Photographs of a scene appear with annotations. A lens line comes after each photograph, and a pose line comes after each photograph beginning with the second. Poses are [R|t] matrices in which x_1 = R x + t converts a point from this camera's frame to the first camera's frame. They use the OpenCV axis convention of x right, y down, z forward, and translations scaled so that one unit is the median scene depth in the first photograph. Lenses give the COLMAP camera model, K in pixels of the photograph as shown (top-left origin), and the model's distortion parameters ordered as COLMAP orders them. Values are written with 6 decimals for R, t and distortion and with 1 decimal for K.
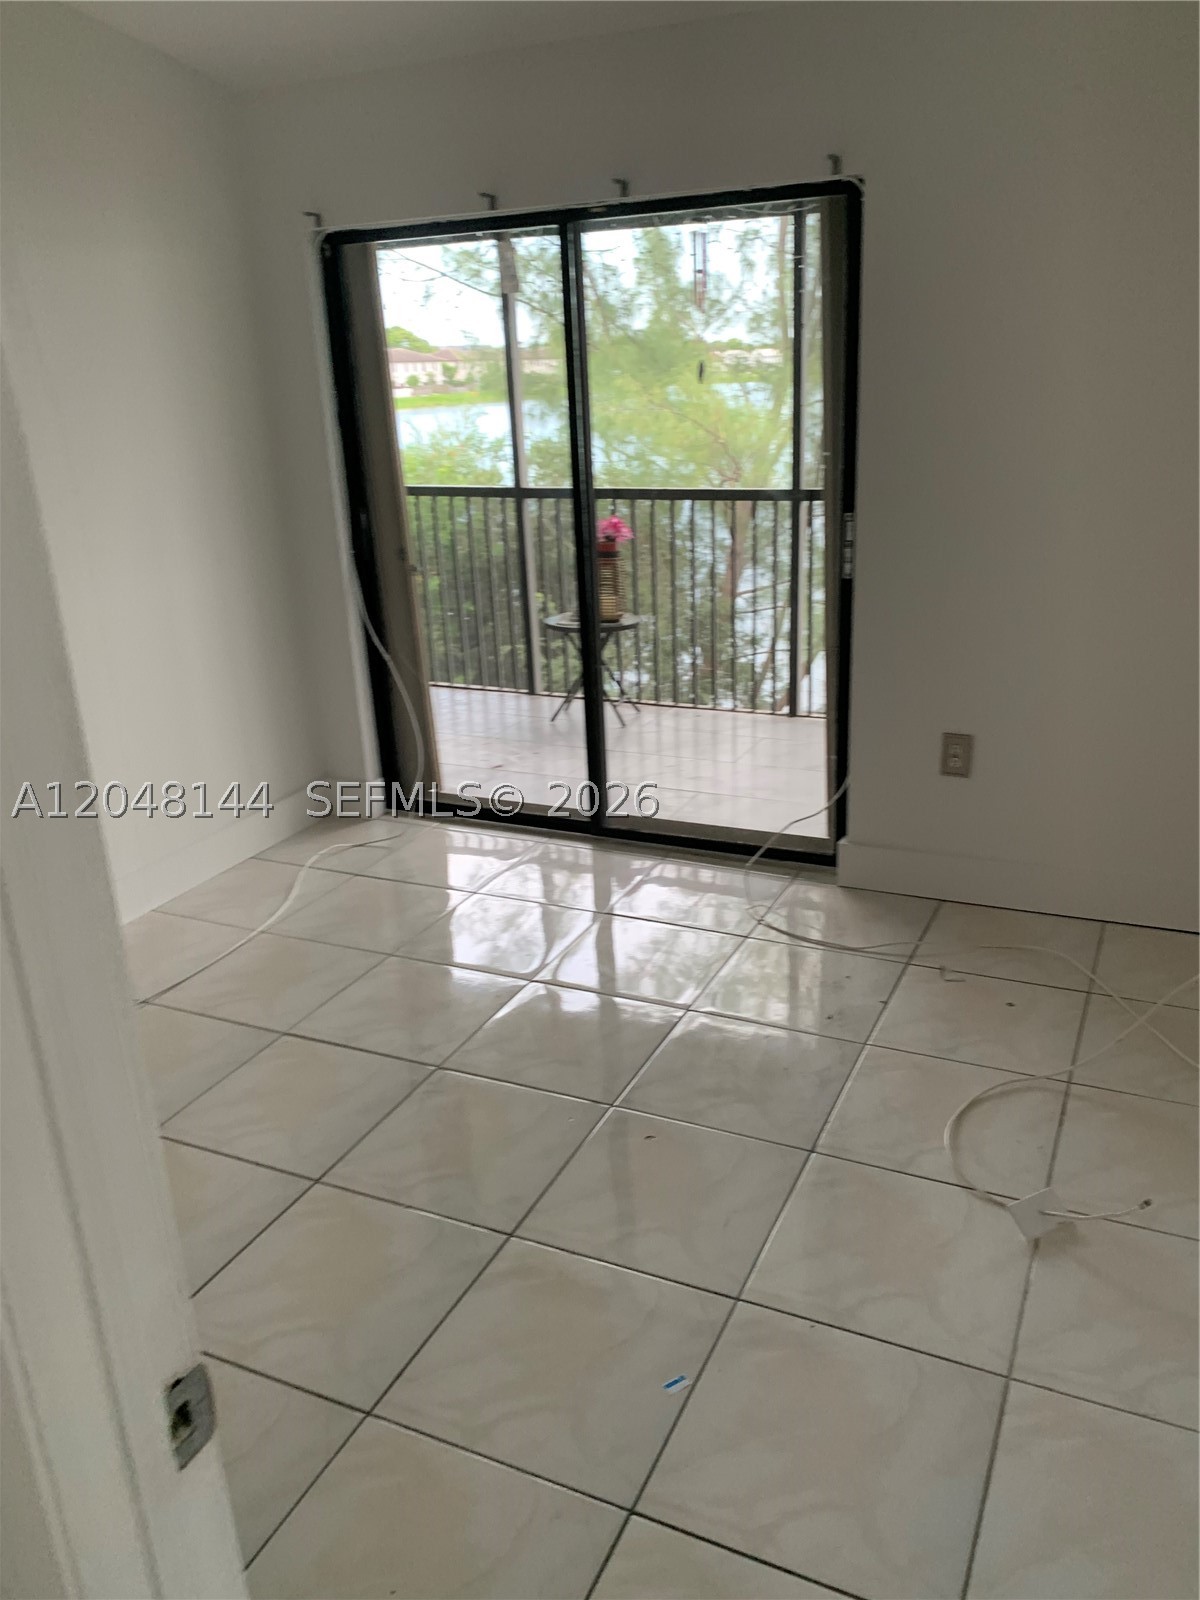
lens RADIAL K [[1220.0, 0, 599.6], [0, 1220.0, 795.6], [0, 0, 1]] dist [0.057514, -0.061951]
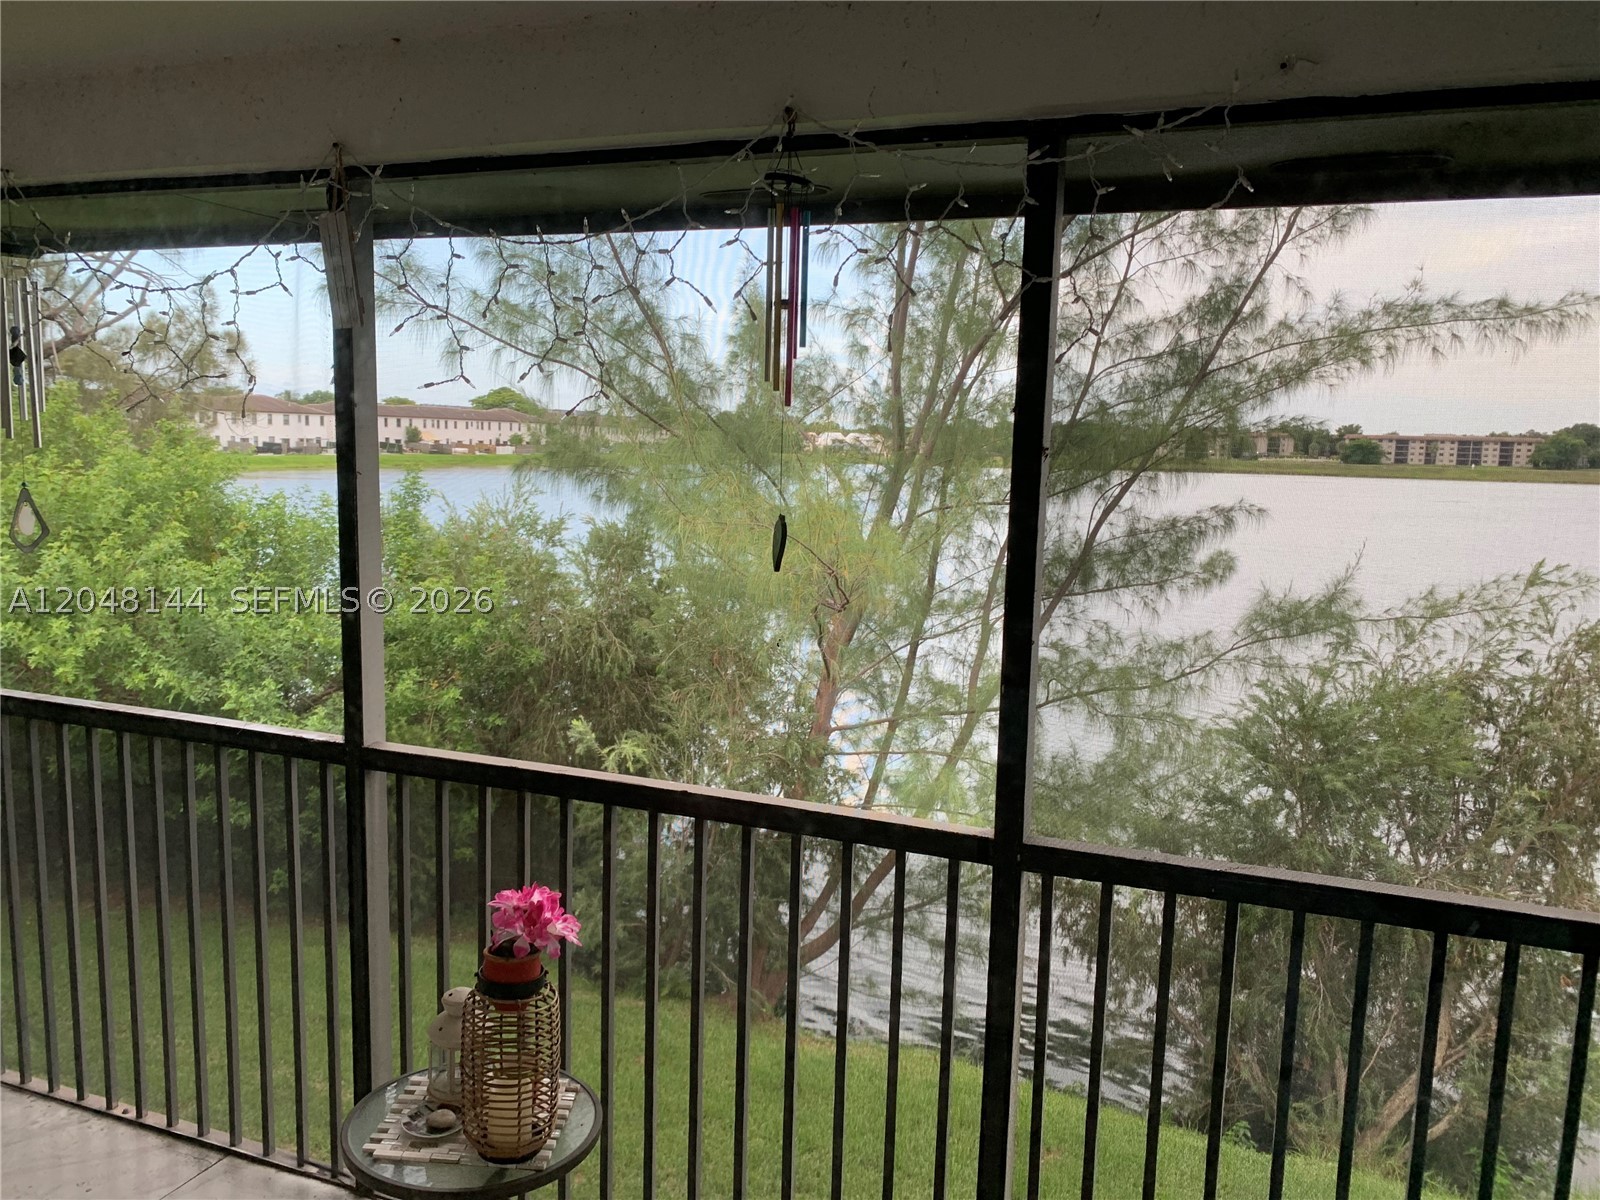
lens RADIAL K [[1220.0, 0, 801.9], [0, 1220.0, 598.9], [0, 0, 1]] dist [0.057514, -0.061951]
pose [[0.994370, 0.062027, 0.085917, 0.018044], [-0.042885, 0.976978, -0.208986, -0.076161], [-0.096902, 0.204125, 0.974137, 0.193445]]
